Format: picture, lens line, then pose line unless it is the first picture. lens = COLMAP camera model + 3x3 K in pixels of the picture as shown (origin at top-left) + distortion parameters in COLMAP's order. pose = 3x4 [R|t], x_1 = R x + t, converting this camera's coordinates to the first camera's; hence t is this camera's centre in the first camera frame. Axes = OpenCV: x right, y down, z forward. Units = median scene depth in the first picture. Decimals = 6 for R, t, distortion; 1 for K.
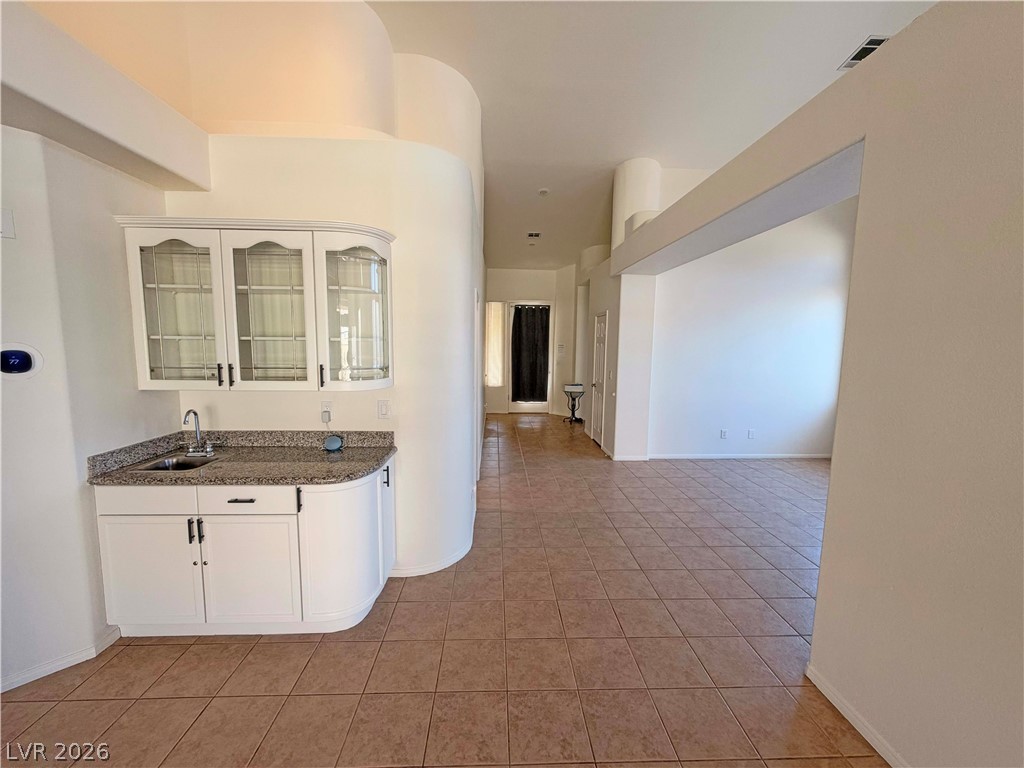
lens RADIAL K [[410.2, 0, 512.0], [0, 410.2, 383.3], [0, 0, 1]] dist [-0.000257, -0.000213]
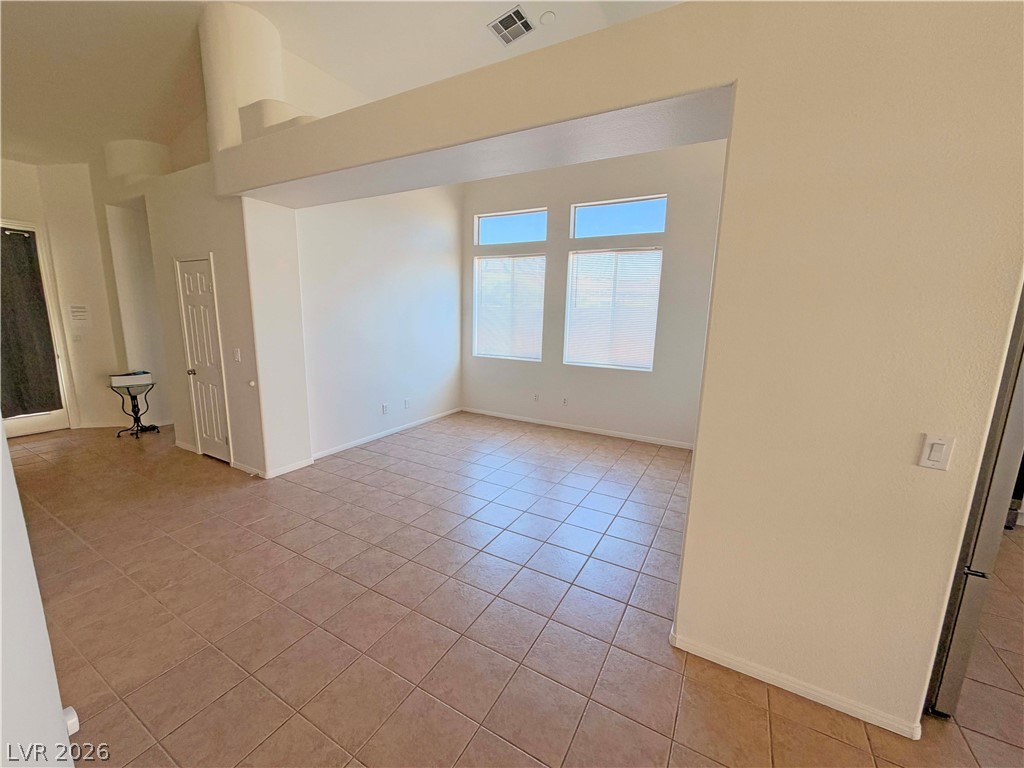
lens RADIAL K [[410.2, 0, 510.9], [0, 410.2, 383.7], [0, 0, 1]] dist [-0.000257, -0.000213]
pose [[0.529310, -0.147527, 0.835504, -0.087818], [0.071772, 0.989022, 0.129165, -0.029402], [-0.845388, -0.008402, 0.534087, 0.303799]]
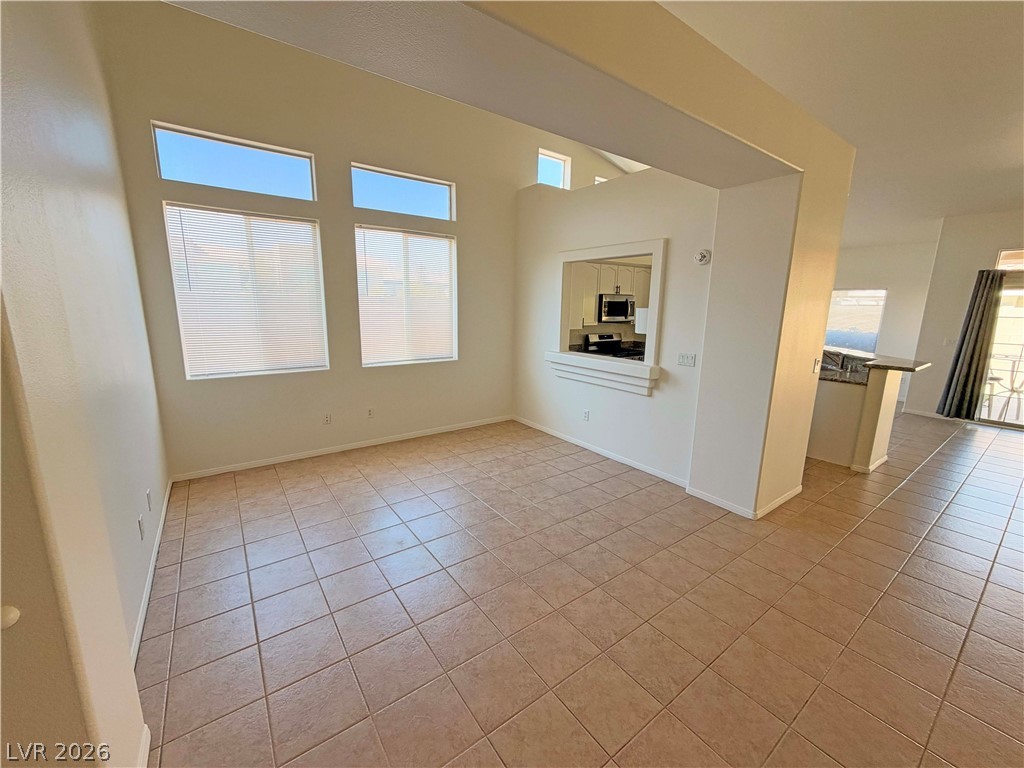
lens RADIAL K [[410.2, 0, 515.5], [0, 410.2, 376.7], [0, 0, 1]] dist [-0.000257, -0.000213]
pose [[-0.550881, -0.168715, 0.817353, 0.014097], [0.065565, 0.967578, 0.243914, -0.098670], [-0.832004, 0.187957, -0.521959, 0.934239]]
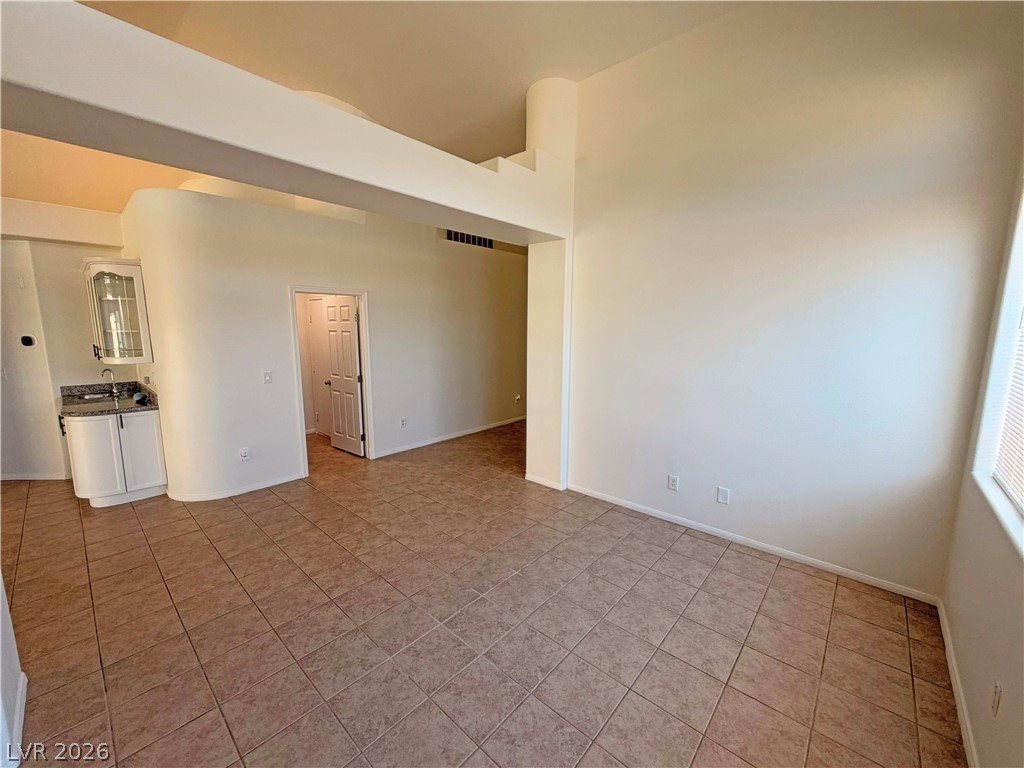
lens RADIAL K [[410.2, 0, 515.2], [0, 410.2, 394.0], [0, 0, 1]] dist [-0.000257, -0.000213]
pose [[0.711489, 0.106732, -0.694545, 0.805823], [-0.067722, 0.994212, 0.083408, -0.045183], [0.699427, -0.012308, 0.714598, 0.426612]]
